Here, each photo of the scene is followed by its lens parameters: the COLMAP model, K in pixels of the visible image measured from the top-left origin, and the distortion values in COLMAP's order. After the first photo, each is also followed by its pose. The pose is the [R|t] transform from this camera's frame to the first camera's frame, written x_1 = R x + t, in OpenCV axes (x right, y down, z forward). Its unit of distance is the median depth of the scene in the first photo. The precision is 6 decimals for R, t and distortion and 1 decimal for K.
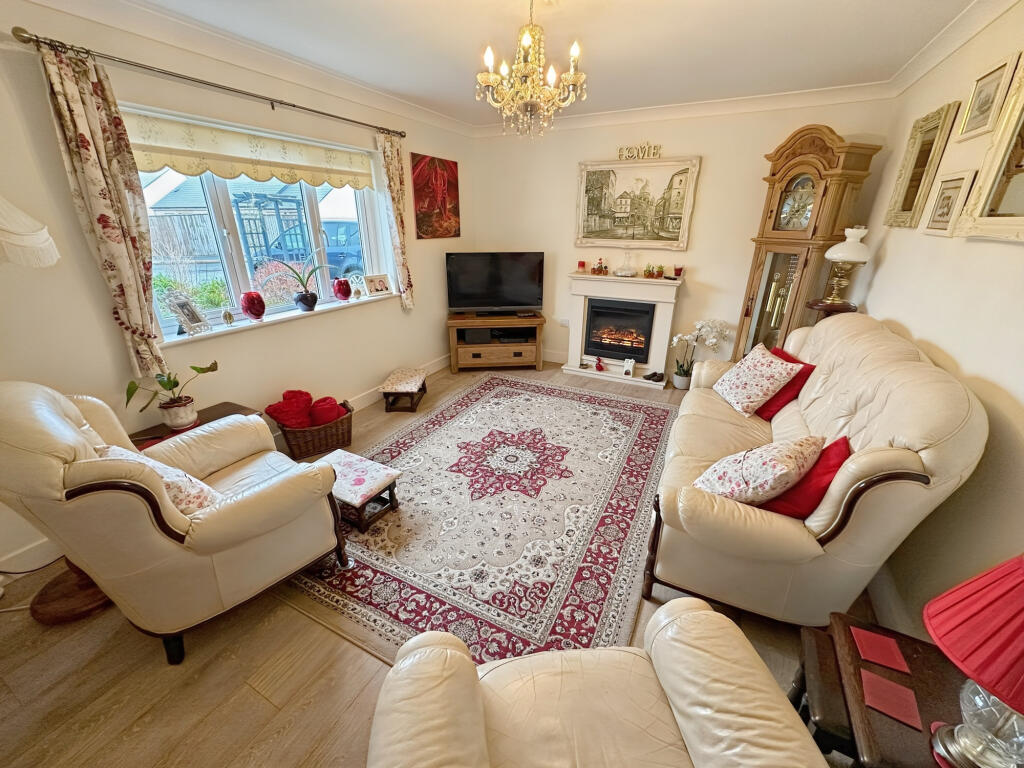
lens RADIAL K [[406.7, 0, 511.1], [0, 406.7, 382.8], [0, 0, 1]] dist [-0.000577, -0.000559]
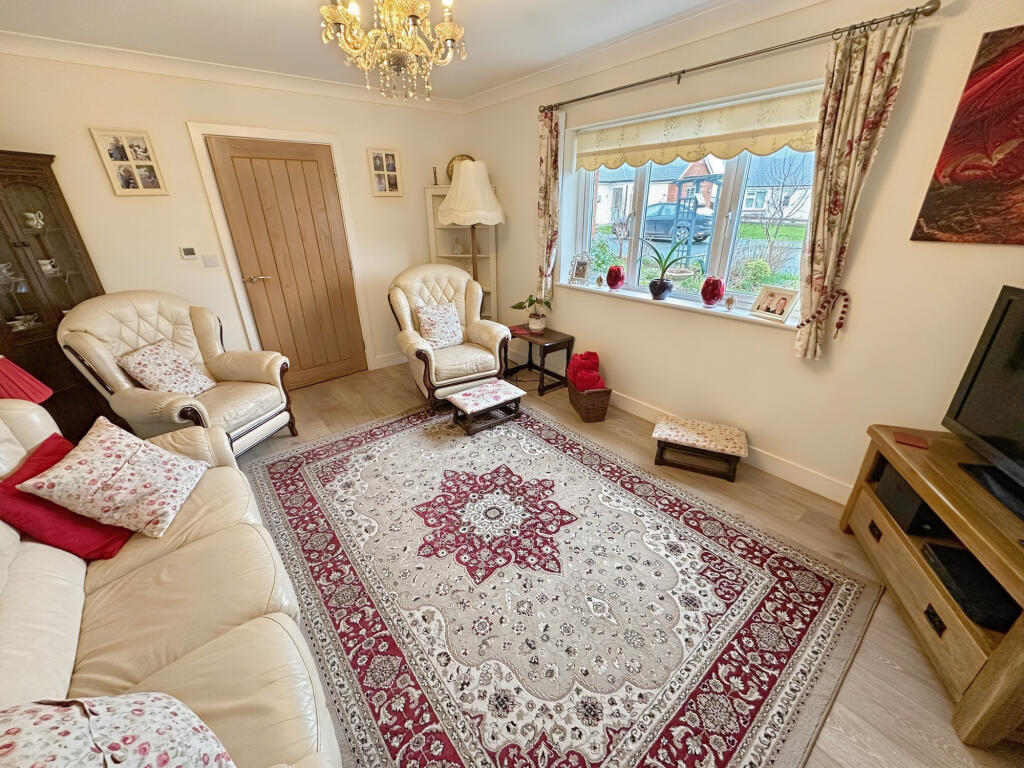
lens RADIAL K [[406.7, 0, 511.1], [0, 406.7, 382.8], [0, 0, 1]] dist [-0.000577, -0.000559]
pose [[-0.407769, 0.369577, -0.834948, 0.534029], [-0.328057, 0.794068, 0.511698, -0.414438], [0.852117, 0.482564, -0.202554, 1.038746]]
